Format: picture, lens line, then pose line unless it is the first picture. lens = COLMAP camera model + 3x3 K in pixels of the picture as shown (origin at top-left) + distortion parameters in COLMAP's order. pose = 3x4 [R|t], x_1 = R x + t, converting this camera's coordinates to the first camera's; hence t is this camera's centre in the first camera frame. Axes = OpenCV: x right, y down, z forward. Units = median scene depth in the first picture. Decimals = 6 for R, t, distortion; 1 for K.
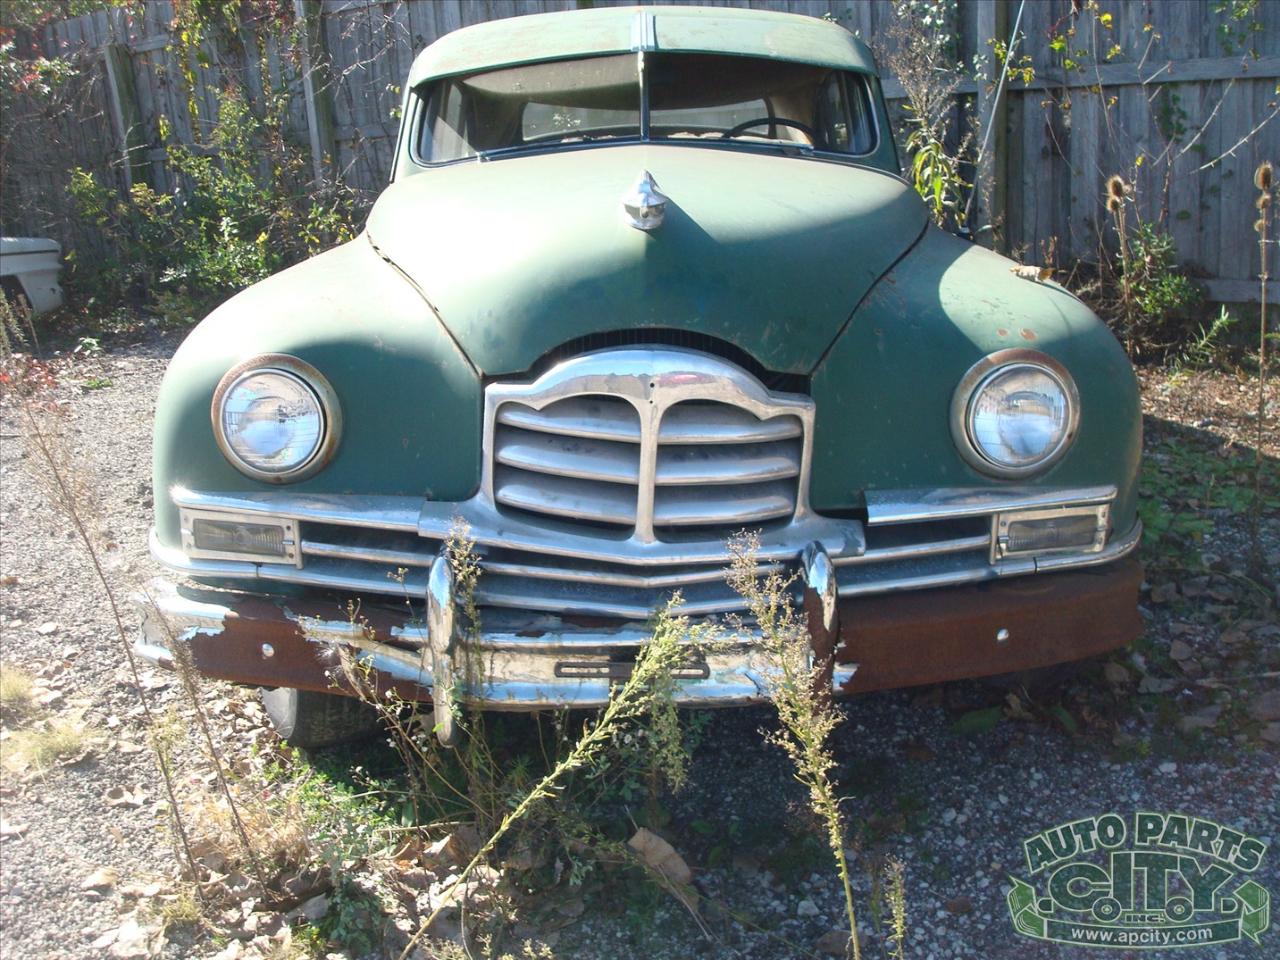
lens RADIAL K [[1329.2, 0, 640.0], [0, 1329.2, 480.0], [0, 0, 1]] dist [-0.076580, -0.092178]
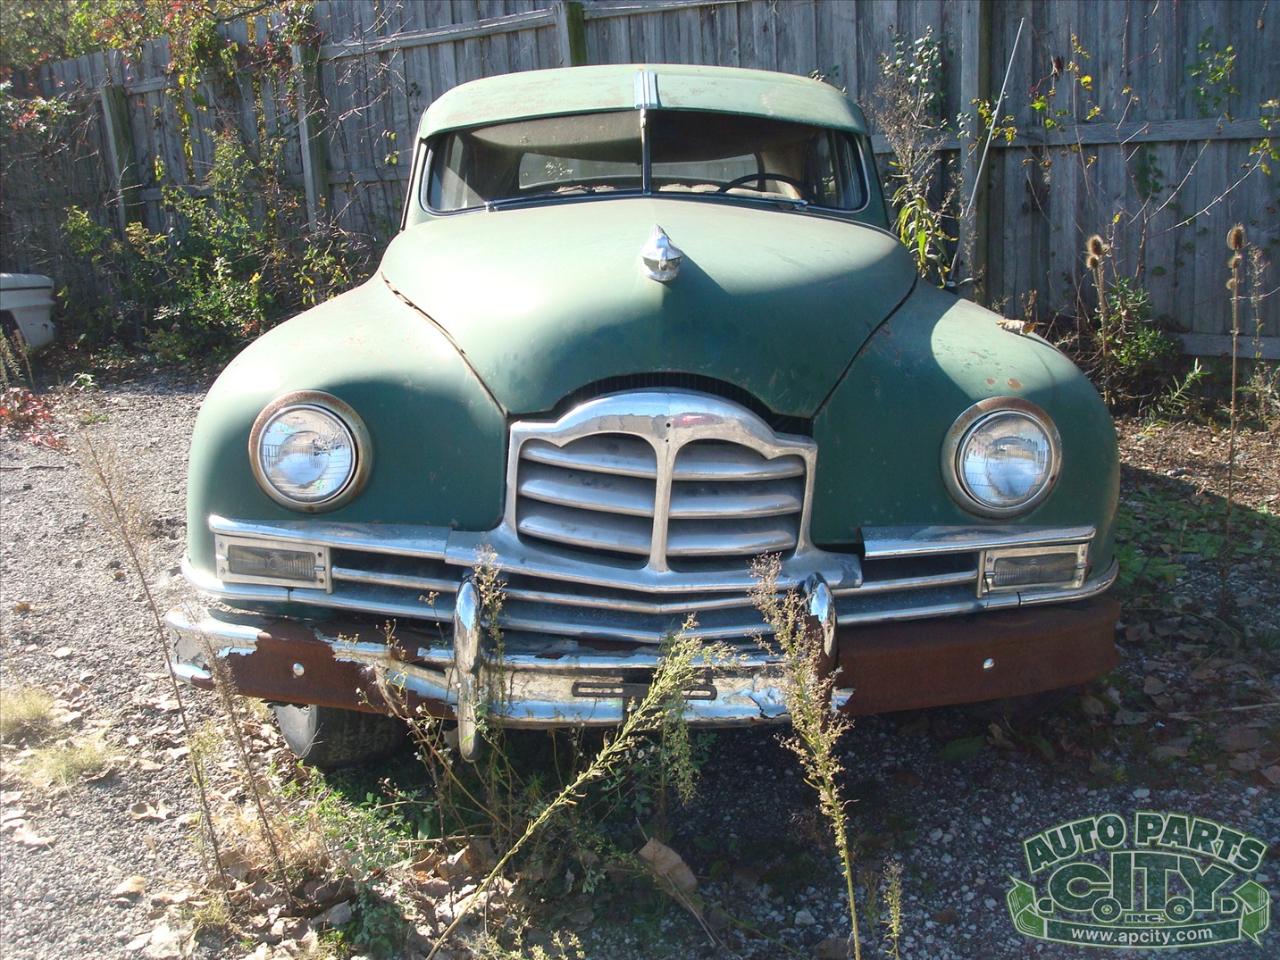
lens RADIAL K [[1331.6, 0, 627.4], [0, 1331.6, 491.7], [0, 0, 1]] dist [-0.080804, -0.085109]
pose [[0.999846, 0.014527, 0.009826, -0.028446], [-0.014277, 0.999583, -0.025098, 0.008548], [-0.010187, 0.024954, 0.999637, -0.066775]]
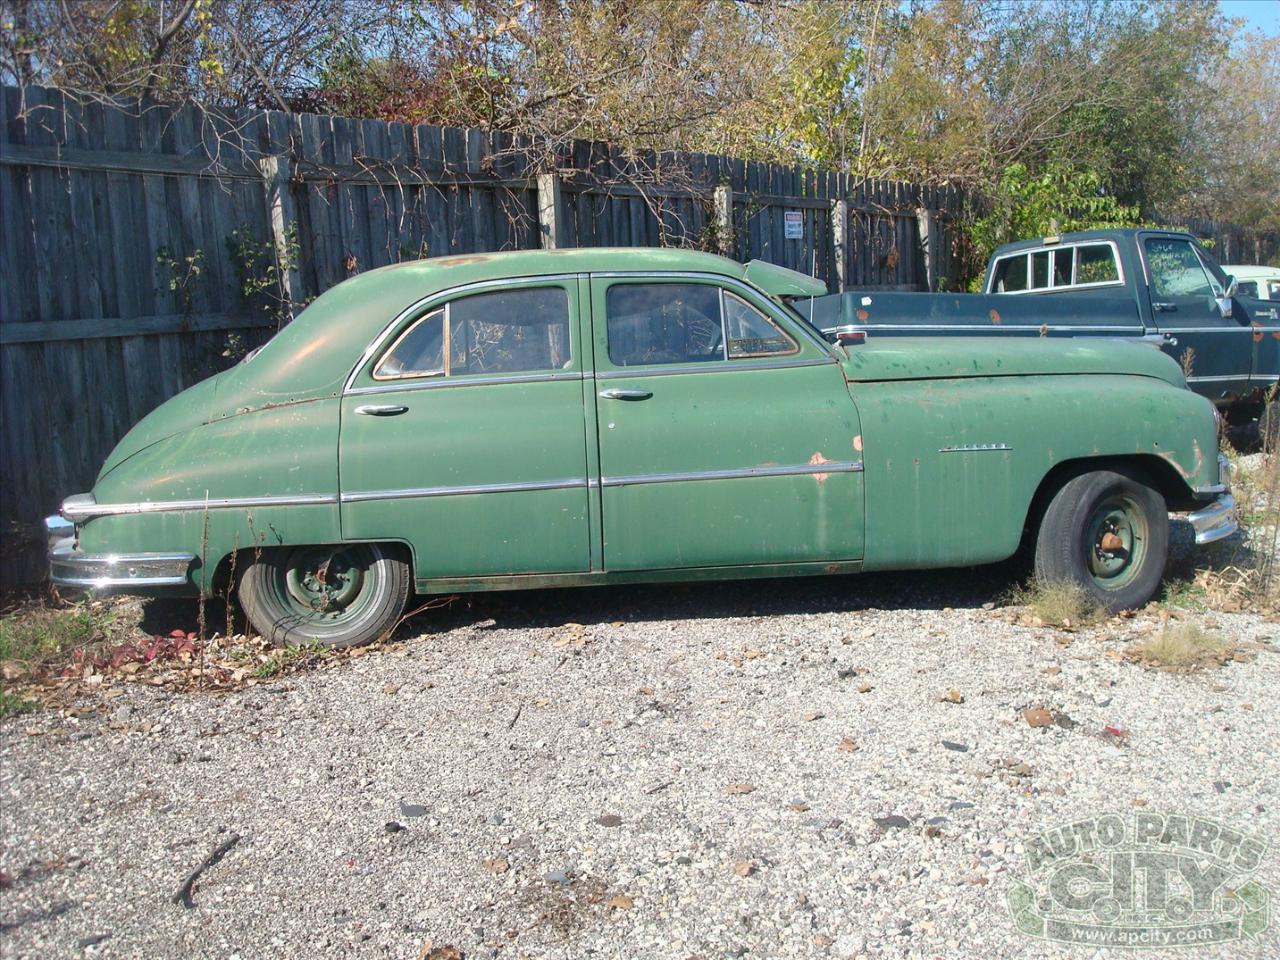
lens RADIAL K [[1329.2, 0, 640.0], [0, 1329.2, 480.0], [0, 0, 1]] dist [-0.076580, -0.092178]
pose [[-0.082372, -0.071372, 0.994043, -2.627342], [0.290905, 0.952272, 0.092479, -0.477245], [-0.953199, 0.296790, -0.057678, 2.139073]]
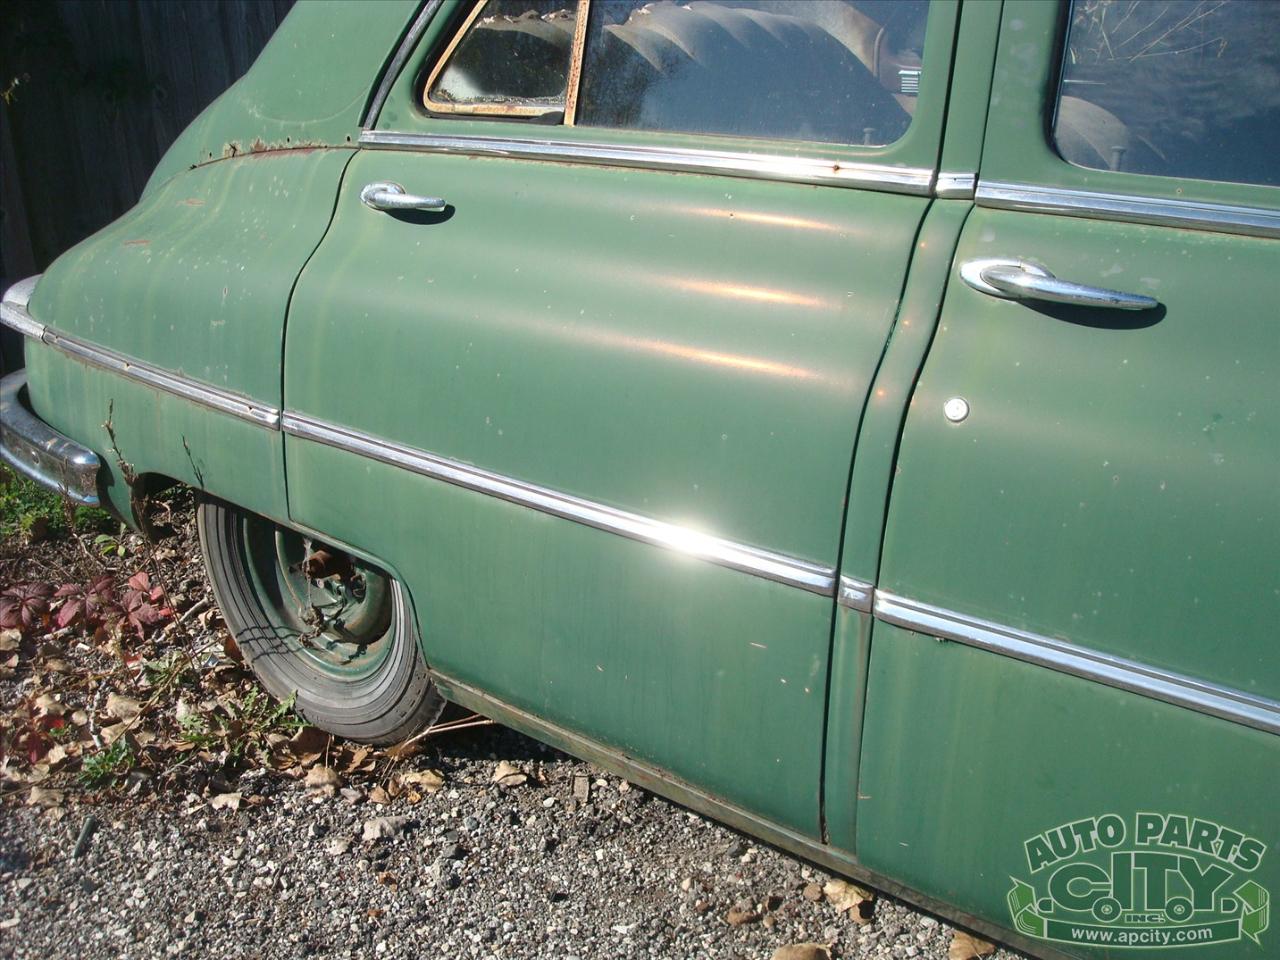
lens RADIAL K [[1327.0, 0, 631.6], [0, 1327.0, 470.3], [0, 0, 1]] dist [-0.077862, -0.083172]
pose [[0.607611, -0.271412, 0.746421, -0.906444], [0.190932, 0.962154, 0.194431, -0.482857], [-0.770943, 0.024377, 0.636437, 1.776333]]
